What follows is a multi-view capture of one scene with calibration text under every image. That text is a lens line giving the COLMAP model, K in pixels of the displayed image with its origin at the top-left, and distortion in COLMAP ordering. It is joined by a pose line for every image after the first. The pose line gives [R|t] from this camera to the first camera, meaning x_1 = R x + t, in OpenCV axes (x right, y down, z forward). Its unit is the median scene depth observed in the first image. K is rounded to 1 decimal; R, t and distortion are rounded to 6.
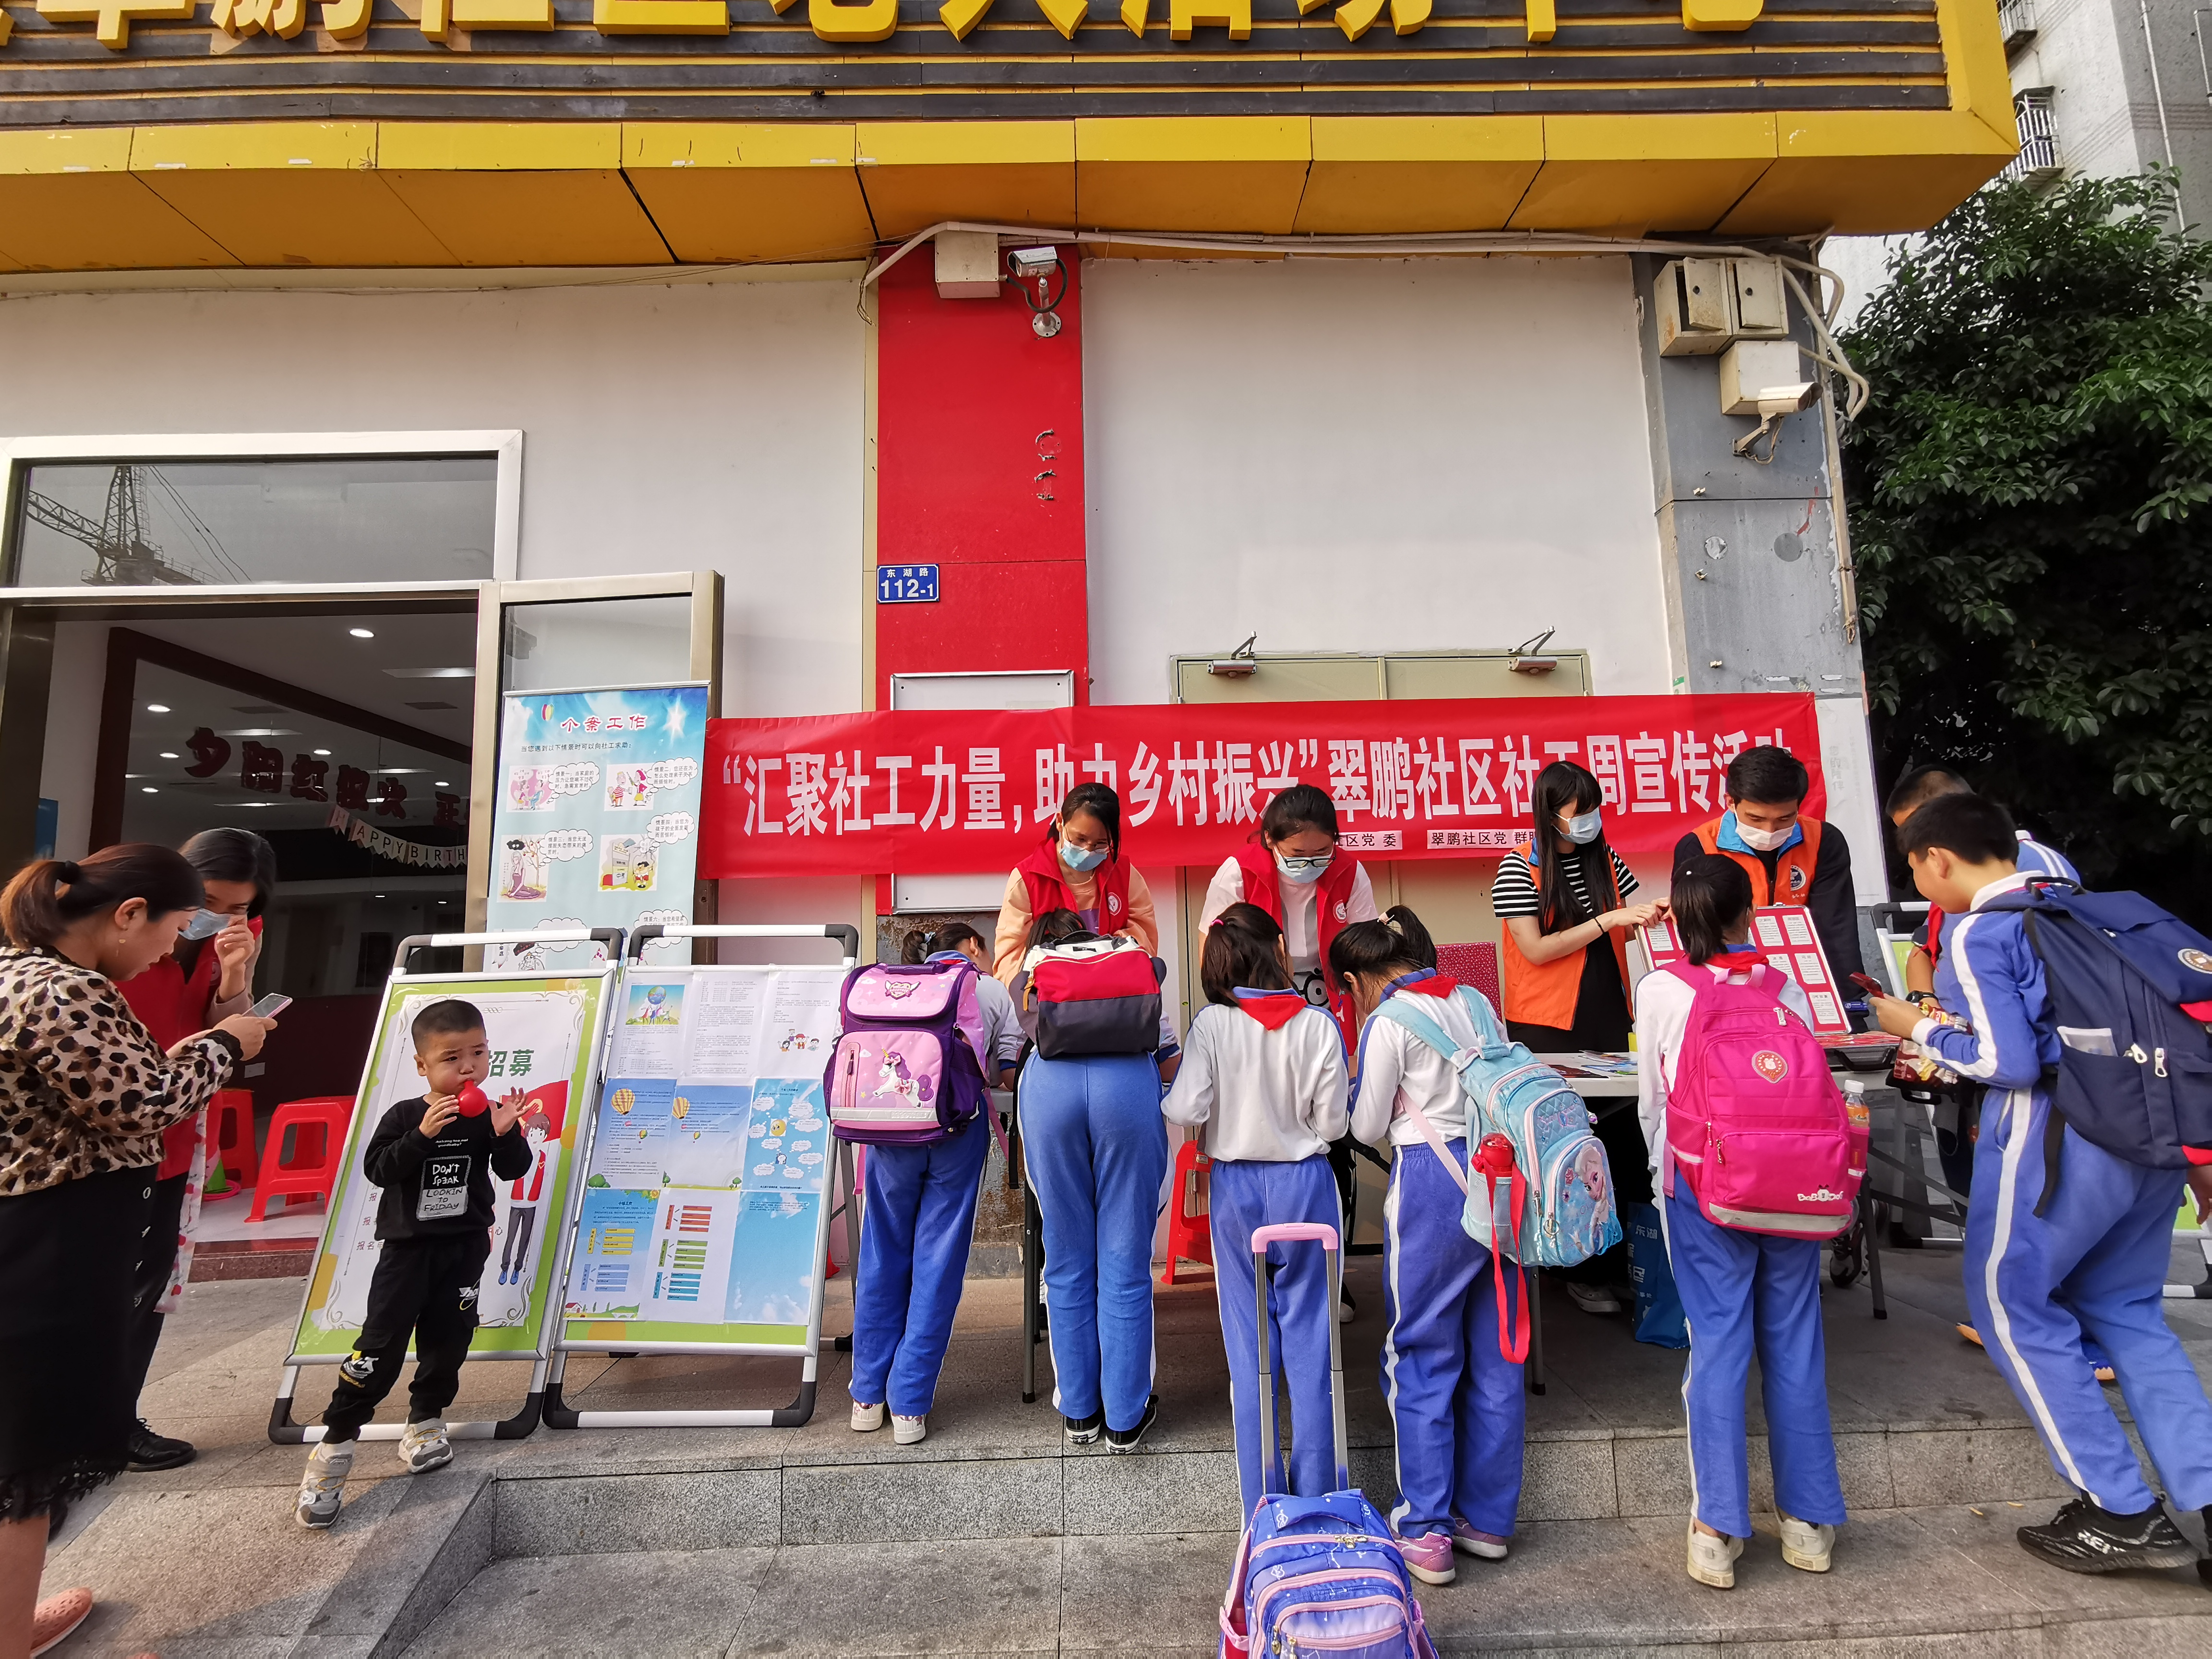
lens RADIAL K [[1089.7, 0, 1110.0], [0, 1089.7, 839.4], [0, 0, 1]] dist [-0.083302, 0.095384]
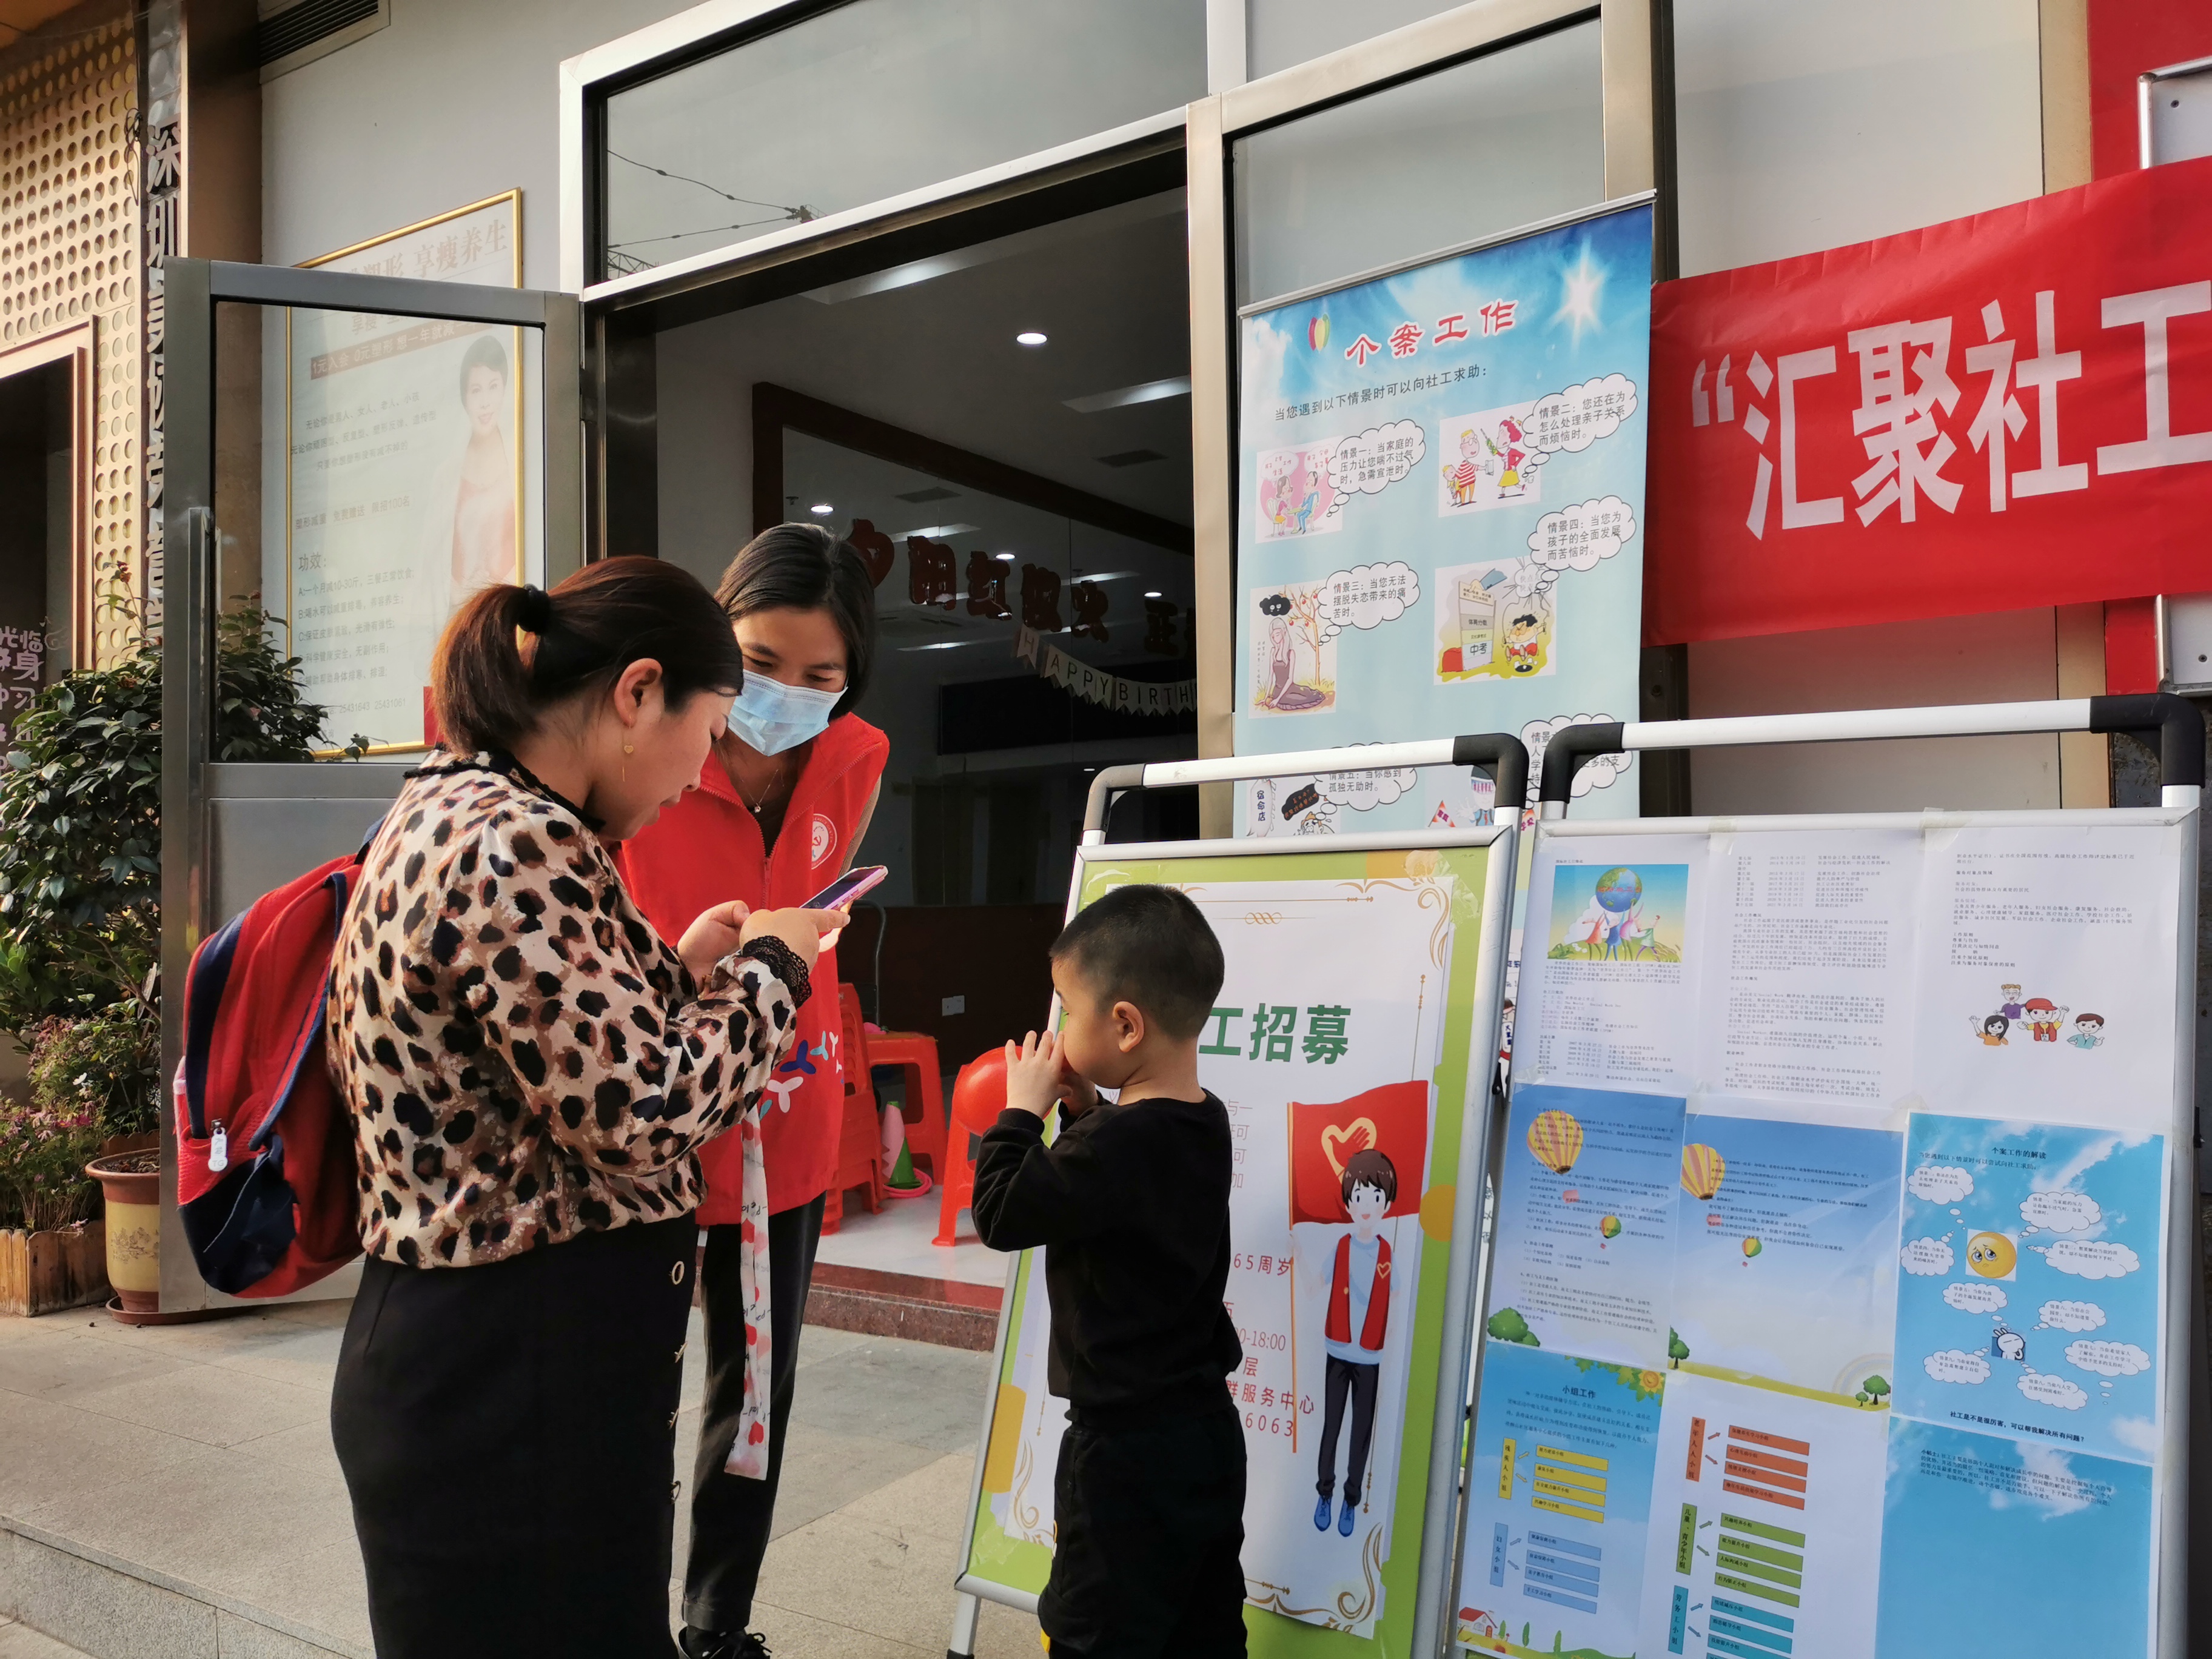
lens RADIAL K [[1715.3, 0, 1106.0], [0, 1715.3, 829.5], [0, 0, 1]] dist [0.104681, -0.004852]
pose [[0.829719, -0.010460, -0.558083, -0.165276], [0.062116, 0.995345, 0.073693, 0.046748], [0.554714, -0.095811, 0.826506, 0.266697]]
